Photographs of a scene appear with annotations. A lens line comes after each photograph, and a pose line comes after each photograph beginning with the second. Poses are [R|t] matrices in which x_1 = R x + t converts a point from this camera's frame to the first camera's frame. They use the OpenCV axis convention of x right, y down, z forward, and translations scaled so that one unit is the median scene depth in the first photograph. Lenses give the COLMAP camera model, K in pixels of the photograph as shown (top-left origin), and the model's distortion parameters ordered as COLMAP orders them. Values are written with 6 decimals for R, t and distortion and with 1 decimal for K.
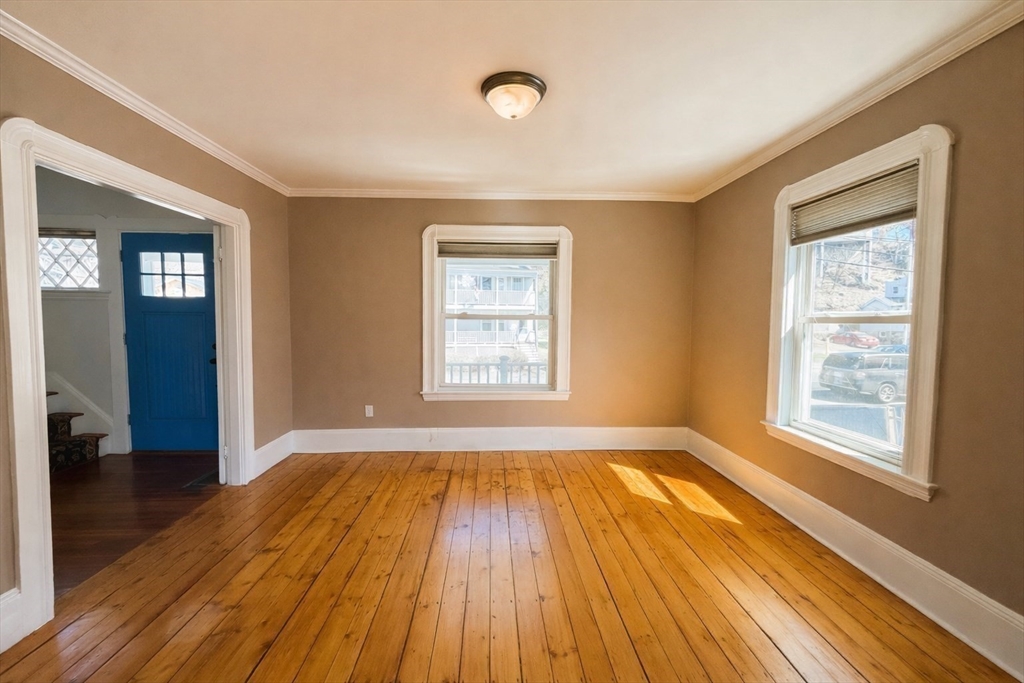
lens RADIAL K [[414.8, 0, 511.3], [0, 414.8, 359.6], [0, 0, 1]] dist [0.001690, 0.000282]
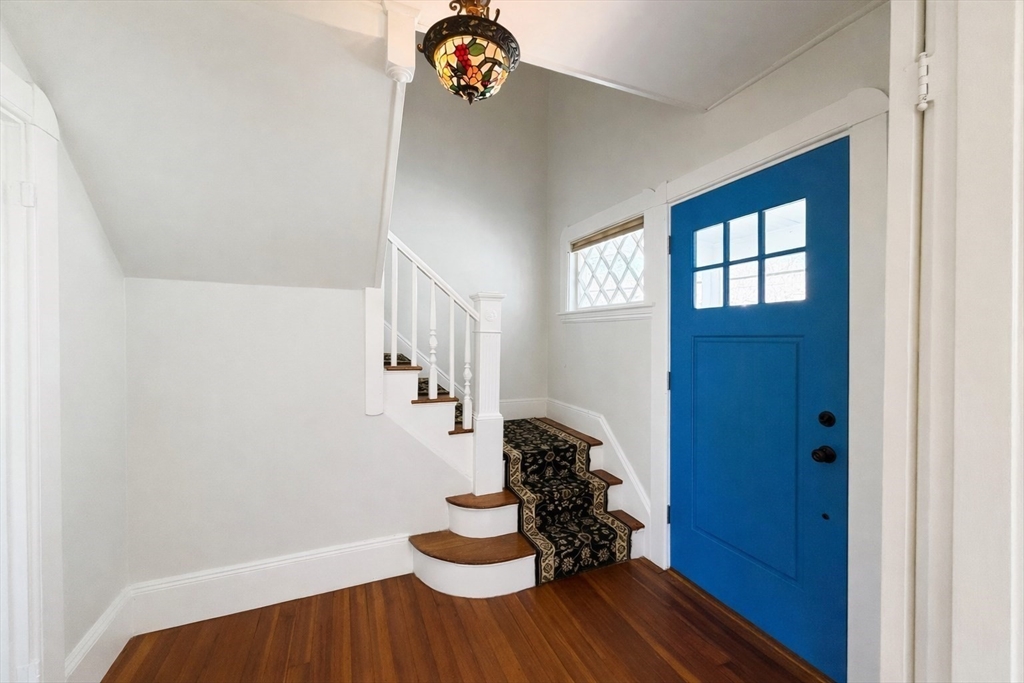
lens RADIAL K [[403.8, 0, 512.0], [0, 403.8, 341.5], [0, 0, 1]] dist [0.001254, 0.000049]
pose [[0.344897, 0.007191, -0.938613, -0.455026], [-0.047987, 0.998798, -0.009981, -0.089102], [0.937413, 0.048484, 0.344828, 0.578189]]
